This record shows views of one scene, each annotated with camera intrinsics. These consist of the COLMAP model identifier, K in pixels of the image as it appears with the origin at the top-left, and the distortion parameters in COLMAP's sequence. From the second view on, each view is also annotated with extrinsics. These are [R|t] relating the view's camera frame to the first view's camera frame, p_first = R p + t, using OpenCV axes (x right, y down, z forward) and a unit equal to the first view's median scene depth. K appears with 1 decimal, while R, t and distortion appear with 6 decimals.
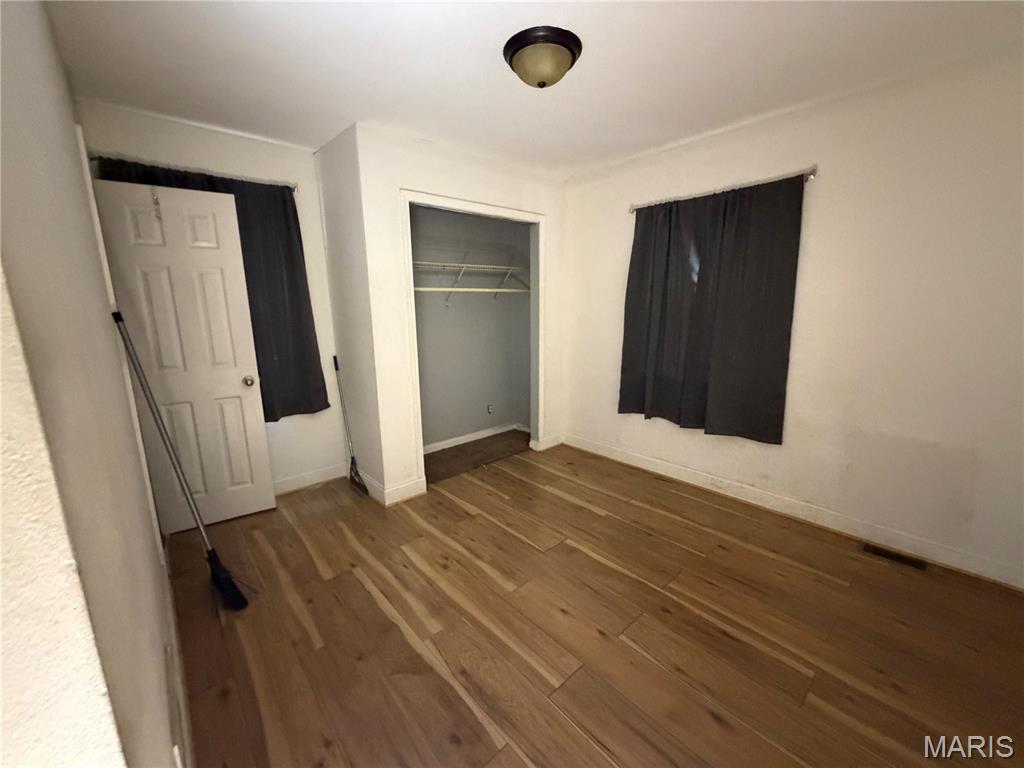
lens RADIAL K [[411.6, 0, 510.2], [0, 411.6, 381.8], [0, 0, 1]] dist [0.001117, -0.000282]
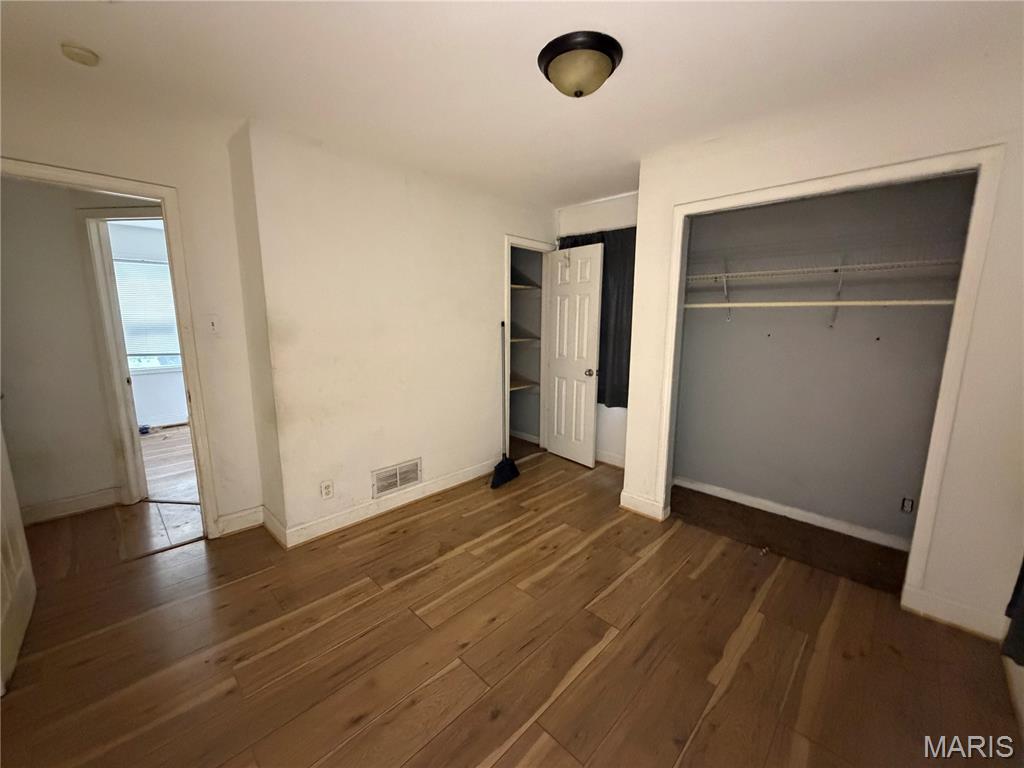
lens RADIAL K [[411.6, 0, 509.3], [0, 411.6, 384.5], [0, 0, 1]] dist [0.001117, -0.000282]
pose [[0.061530, 0.180210, -0.981702, 0.790857], [-0.191843, 0.967362, 0.165553, -0.151299], [0.979495, 0.178147, 0.094094, 0.631506]]
